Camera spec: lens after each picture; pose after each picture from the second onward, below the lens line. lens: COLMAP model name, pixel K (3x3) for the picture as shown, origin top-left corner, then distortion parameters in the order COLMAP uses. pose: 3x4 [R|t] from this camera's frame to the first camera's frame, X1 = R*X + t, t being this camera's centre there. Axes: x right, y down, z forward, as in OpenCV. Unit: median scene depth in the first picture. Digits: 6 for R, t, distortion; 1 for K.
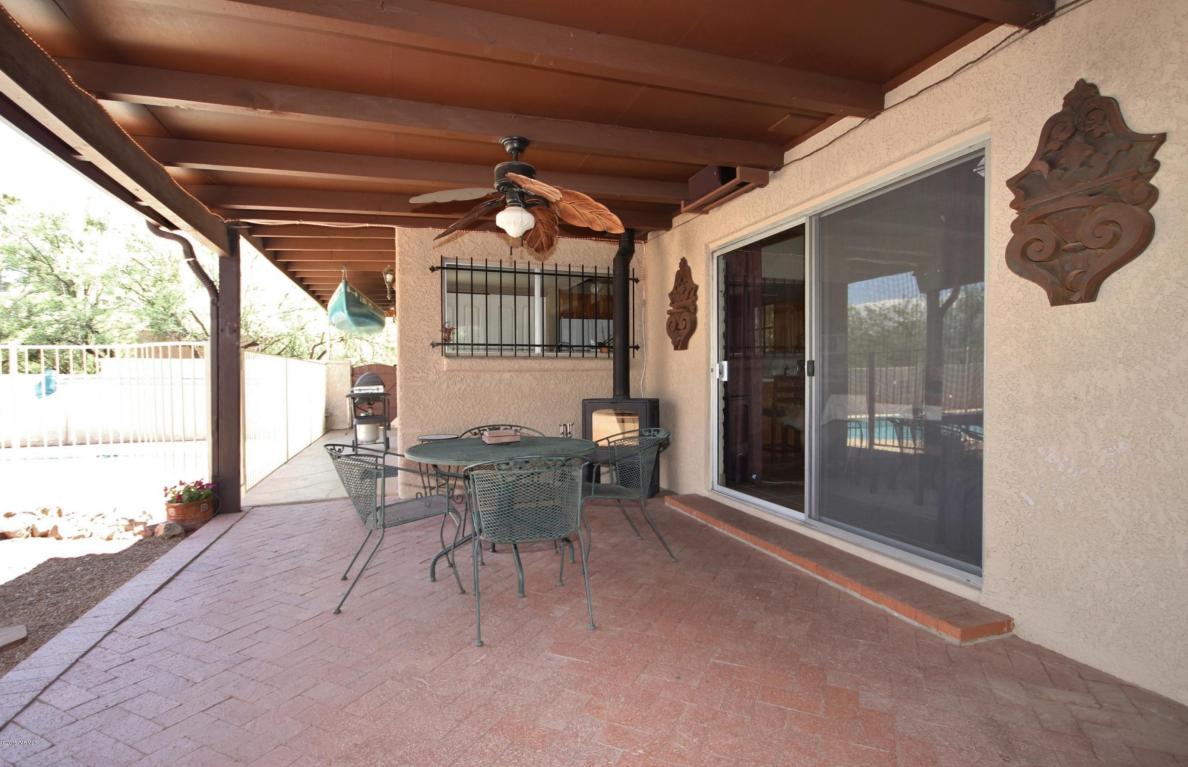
lens RADIAL K [[573.2, 0, 593.3], [0, 573.2, 380.6], [0, 0, 1]] dist [0.000439, 0.000026]
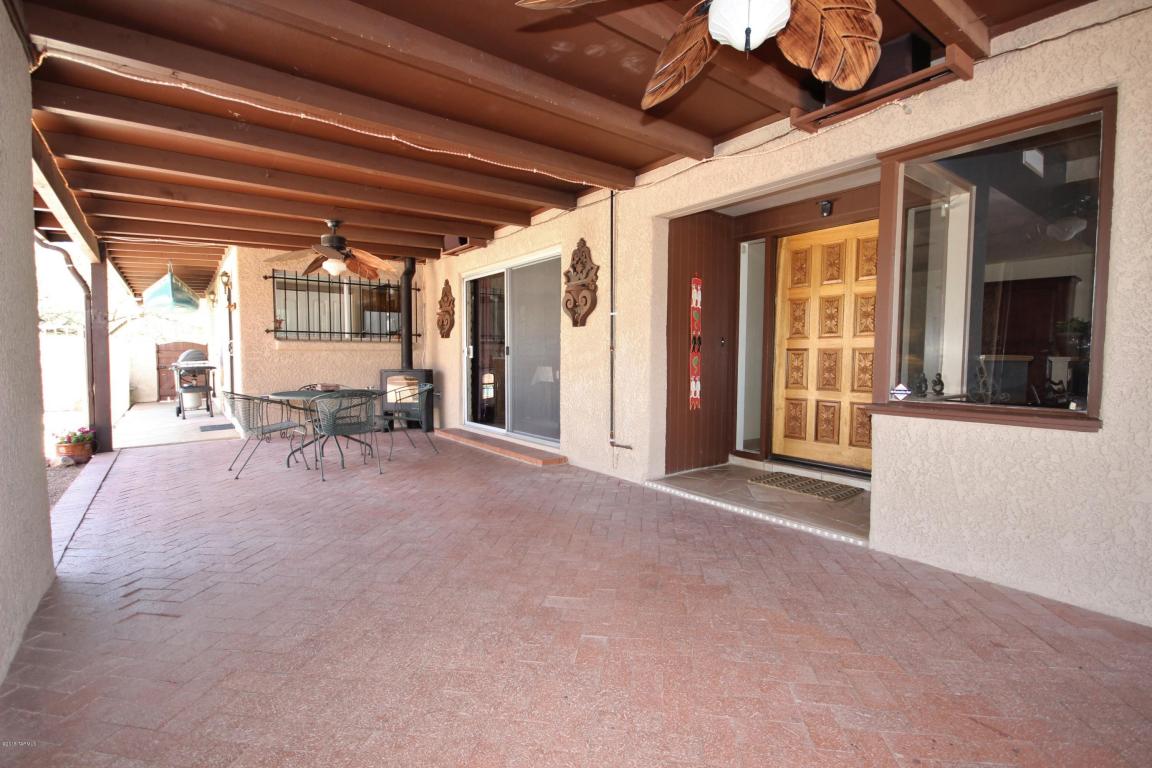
lens RADIAL K [[530.9, 0, 571.4], [0, 530.9, 386.2], [0, 0, 1]] dist [0.002249, 0.000187]
pose [[0.952069, -0.009581, 0.305732, 0.035100], [-0.005439, 0.998821, 0.048240, 0.006244], [-0.305833, -0.047591, 0.950895, -0.505135]]
